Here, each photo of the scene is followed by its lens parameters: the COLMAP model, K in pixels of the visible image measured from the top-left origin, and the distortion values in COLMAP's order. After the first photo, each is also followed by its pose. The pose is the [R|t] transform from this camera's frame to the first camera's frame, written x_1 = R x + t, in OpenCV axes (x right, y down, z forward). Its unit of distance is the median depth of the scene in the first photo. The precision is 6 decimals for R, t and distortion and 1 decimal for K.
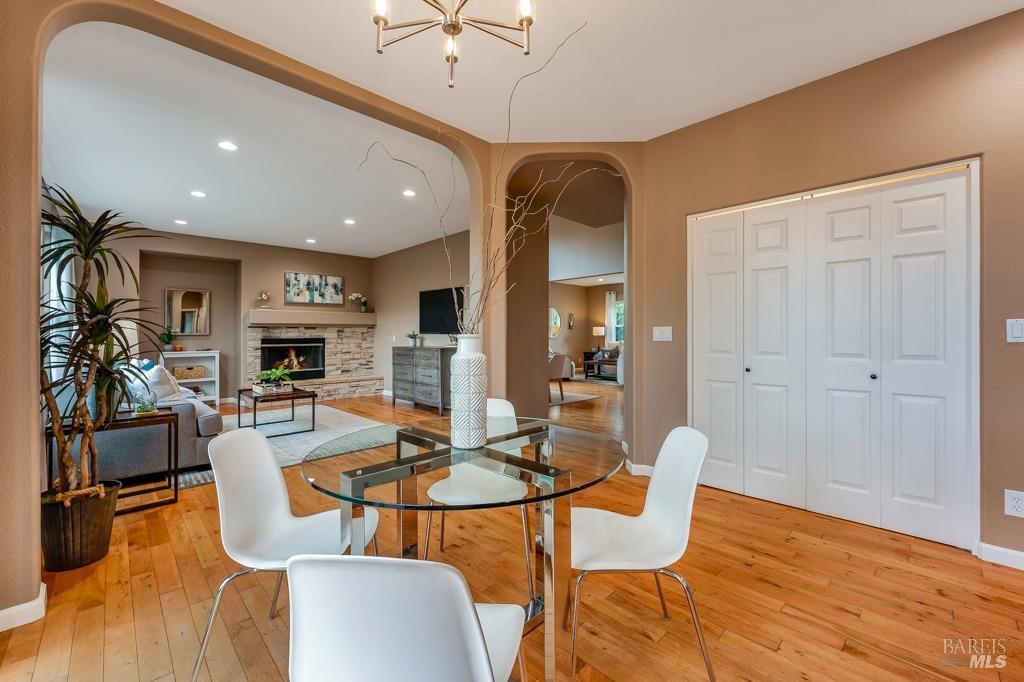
lens RADIAL K [[406.7, 0, 484.3], [0, 406.7, 325.6], [0, 0, 1]] dist [-0.006800, 0.000562]
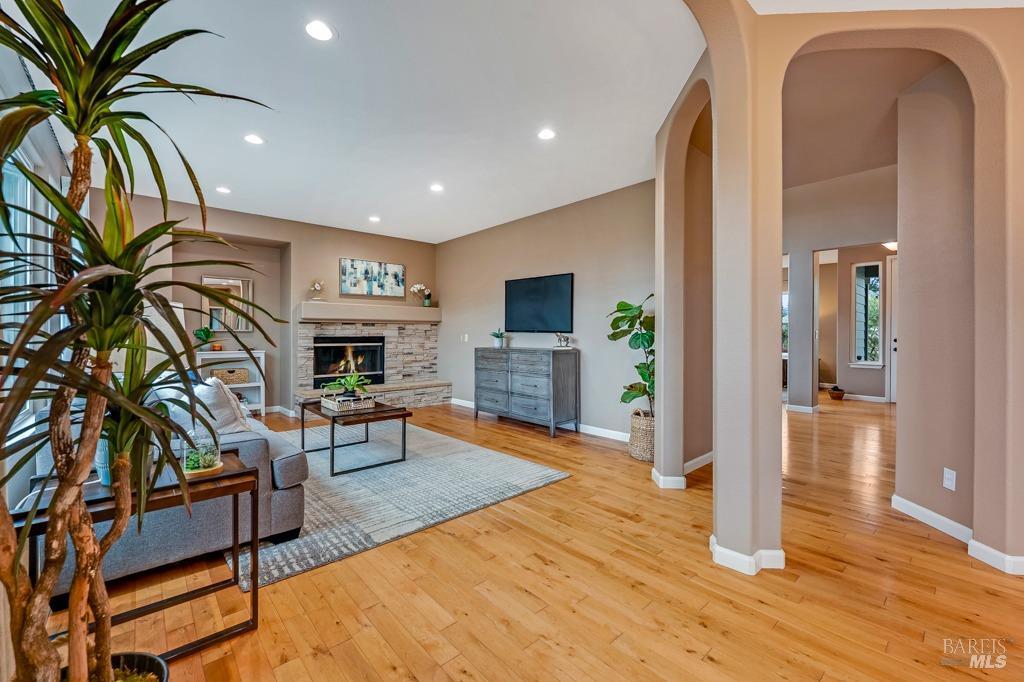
lens RADIAL K [[406.7, 0, 489.5], [0, 406.7, 330.6], [0, 0, 1]] dist [-0.006800, 0.000562]
pose [[0.999492, 0.006751, -0.031147, -0.167440], [-0.006347, 0.999895, 0.013035, 0.006554], [0.031232, -0.012830, 0.999430, 0.180651]]
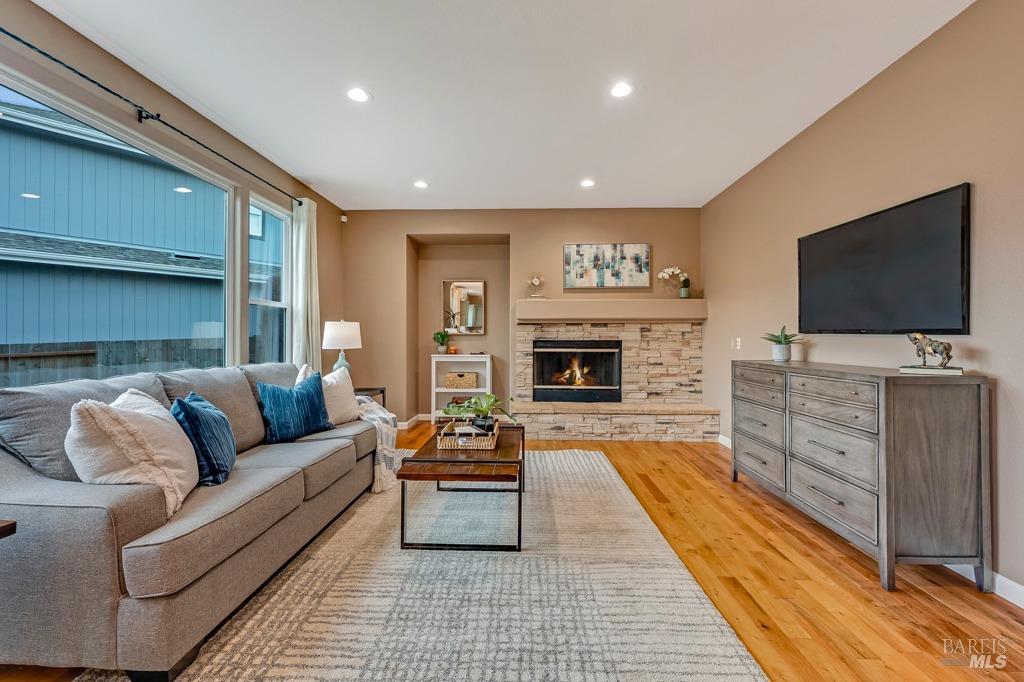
lens RADIAL K [[406.7, 0, 514.0], [0, 406.7, 336.6], [0, 0, 1]] dist [-0.006800, 0.000562]
pose [[0.731021, 0.005515, -0.682332, -0.085931], [0.009054, 0.999801, 0.017780, 0.013144], [0.682295, -0.019175, 0.730826, 0.469486]]
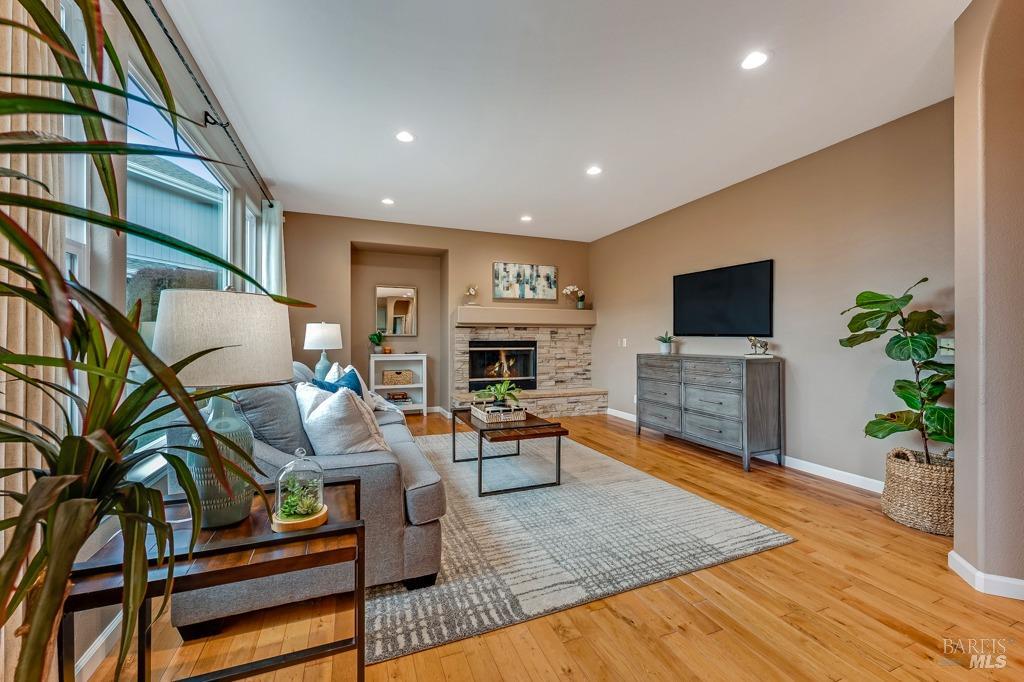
lens RADIAL K [[388.1, 0, 507.5], [0, 388.1, 335.5], [0, 0, 1]] dist [-0.003723, 0.000238]
pose [[0.936122, 0.004735, -0.351642, -0.194791], [0.000475, 0.999891, 0.014729, 0.009410], [0.351674, -0.013955, 0.936019, 0.276314]]
